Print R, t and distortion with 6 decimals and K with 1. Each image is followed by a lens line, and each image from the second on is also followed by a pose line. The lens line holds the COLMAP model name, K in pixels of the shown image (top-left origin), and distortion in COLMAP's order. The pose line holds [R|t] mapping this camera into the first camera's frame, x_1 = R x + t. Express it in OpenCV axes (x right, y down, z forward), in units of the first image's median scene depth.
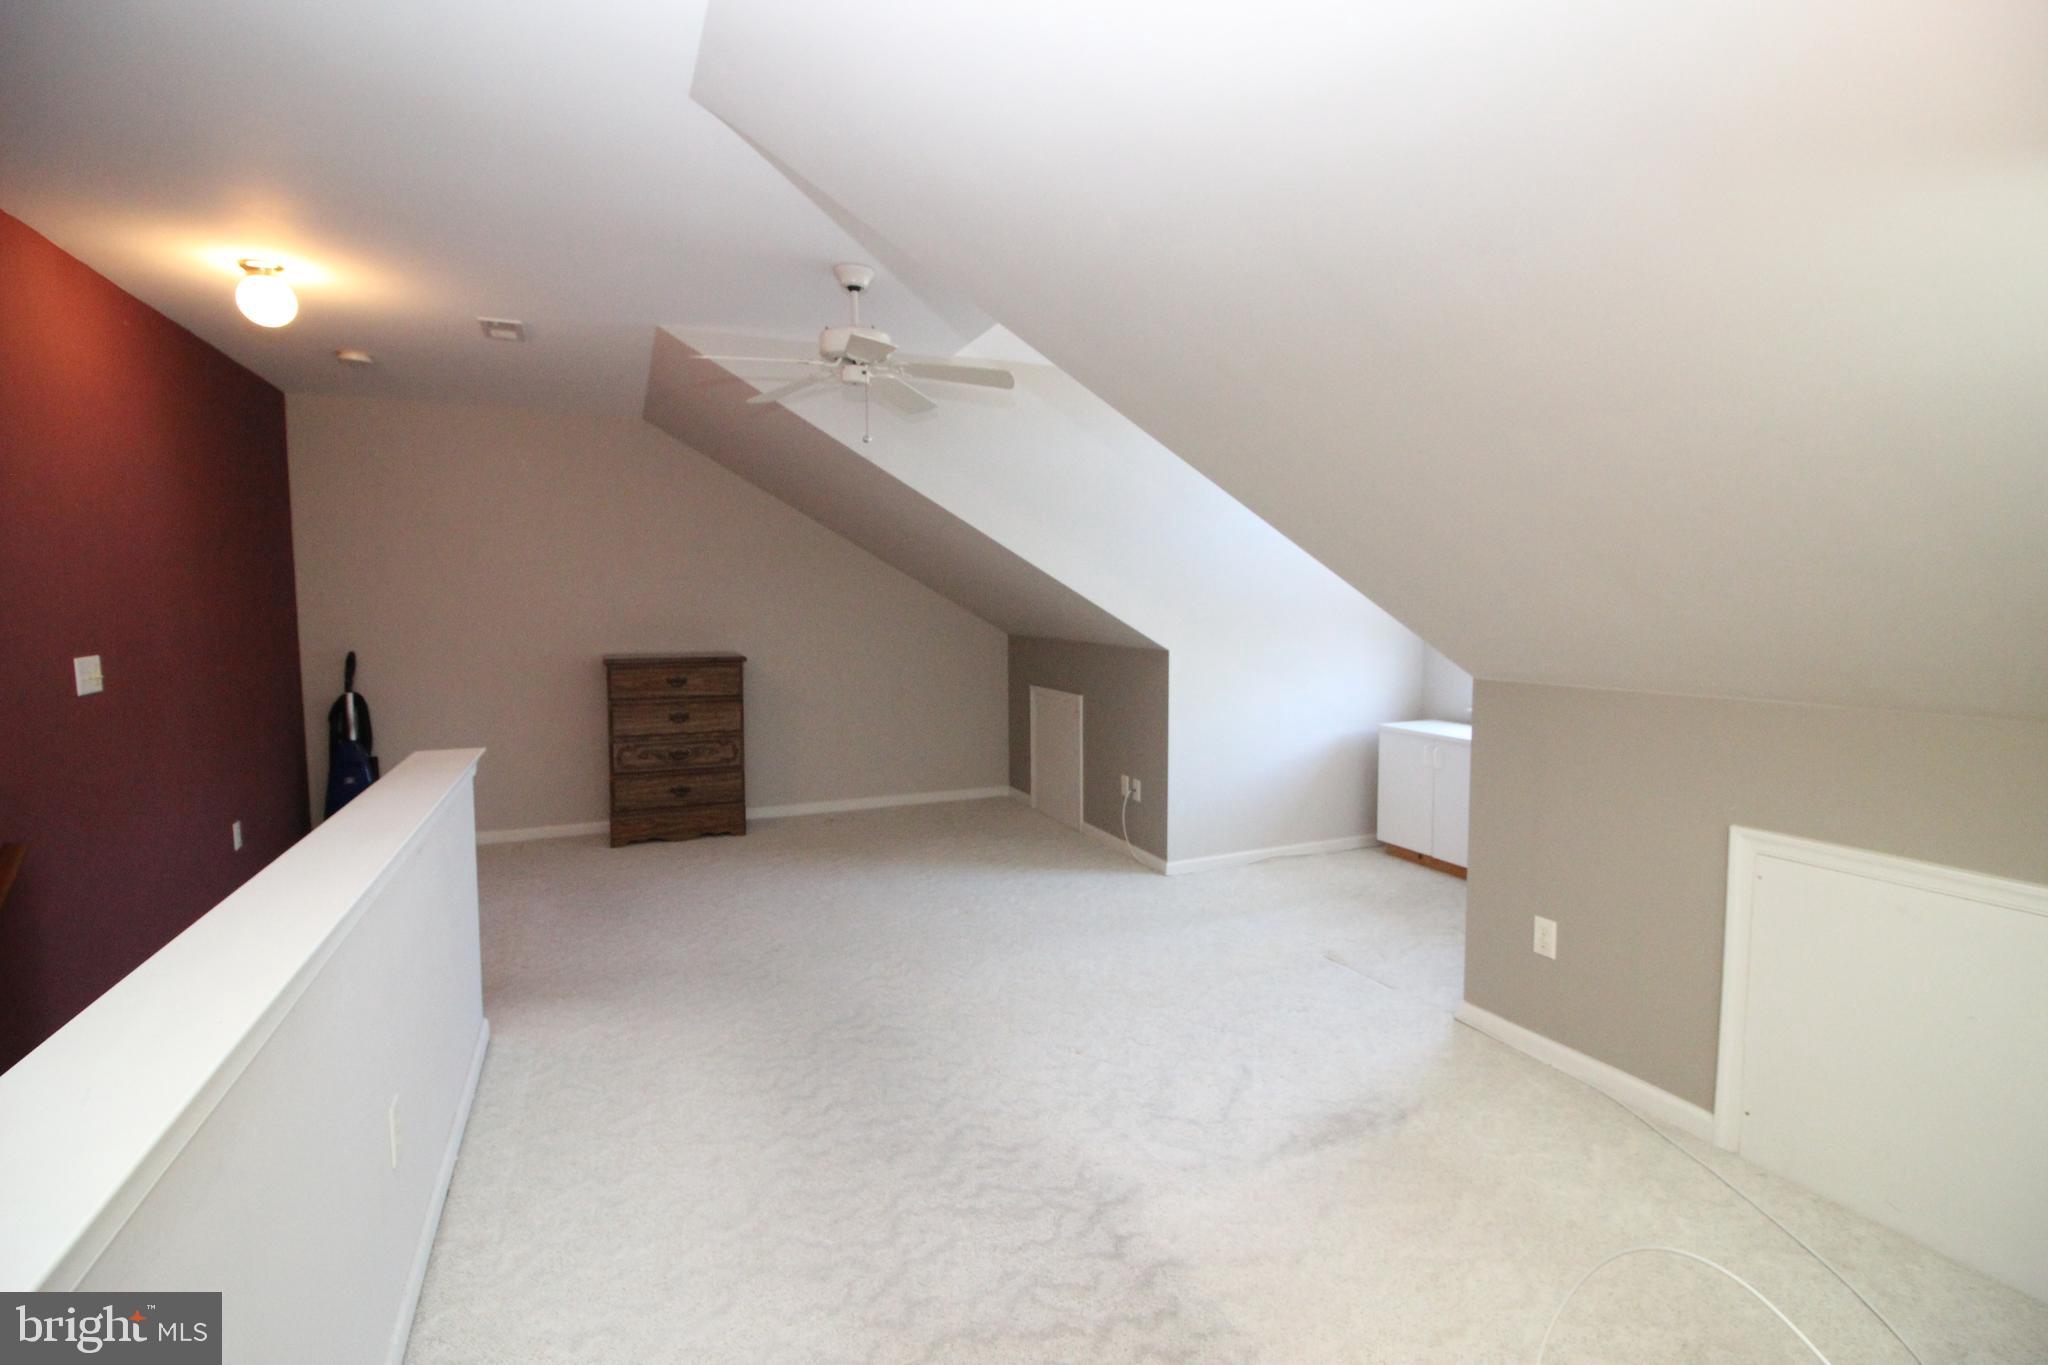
lens RADIAL K [[945.9, 0, 1027.5], [0, 945.9, 670.5], [0, 0, 1]] dist [-0.001001, -0.011495]
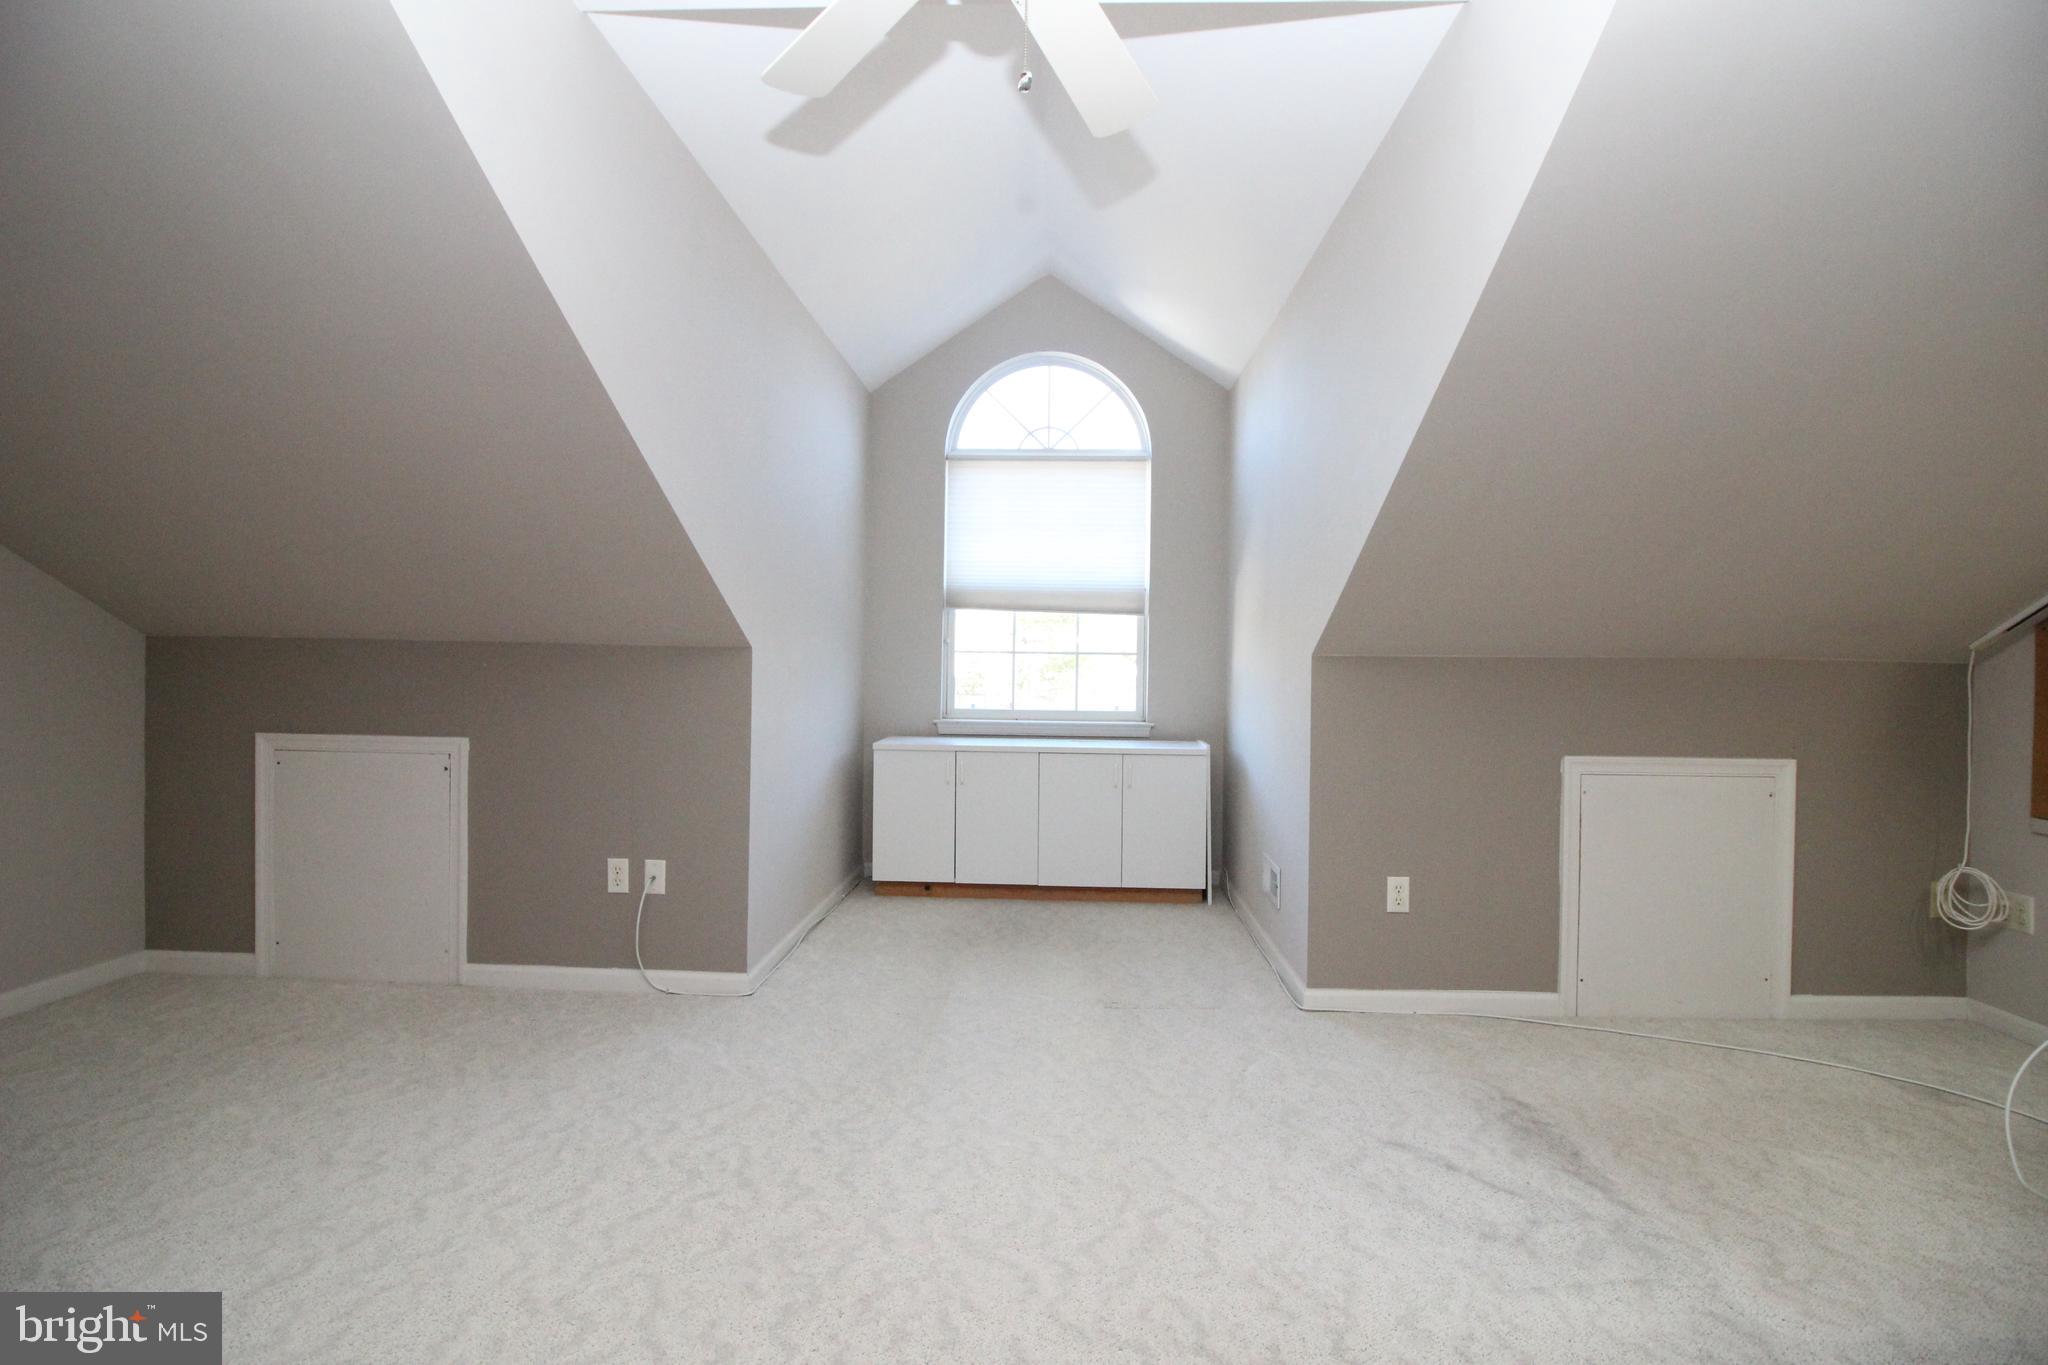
lens RADIAL K [[955.8, 0, 1030.2], [0, 955.8, 675.6], [0, 0, 1]] dist [0.000332, -0.011608]
pose [[0.437690, -0.010873, 0.899060, -0.525895], [0.051987, 0.998560, -0.013232, 0.026052], [-0.897622, 0.052531, 0.437625, 0.783331]]
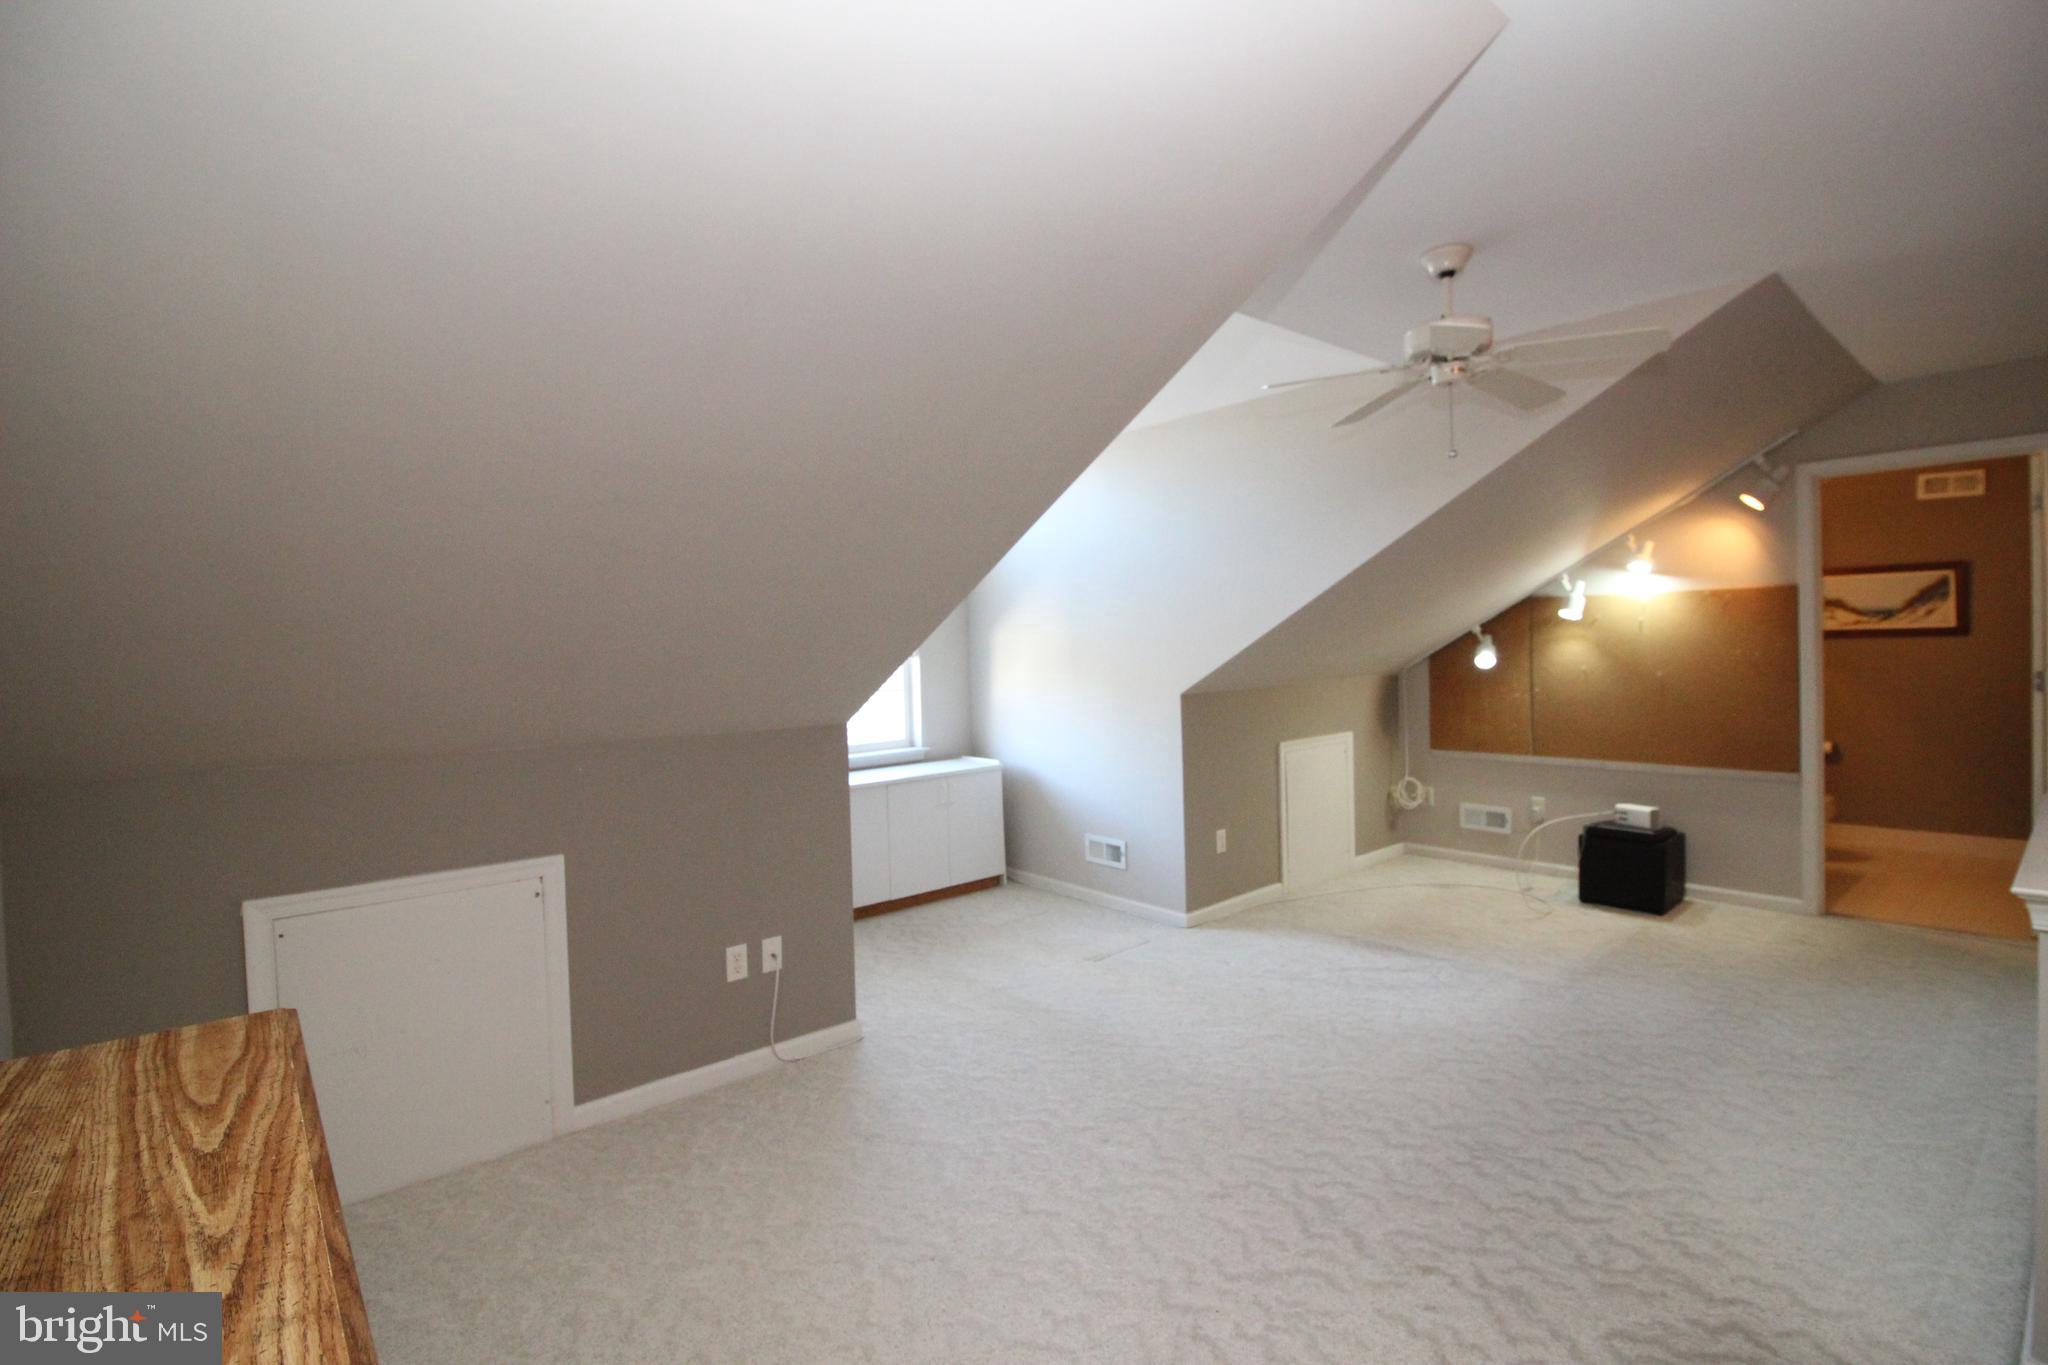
lens RADIAL K [[955.8, 0, 1030.2], [0, 955.8, 675.6], [0, 0, 1]] dist [0.000332, -0.011608]
pose [[-0.294753, -0.023756, 0.955278, -0.852624], [0.099624, 0.993479, 0.055445, -0.121547], [-0.950366, 0.111511, -0.290464, 1.566020]]
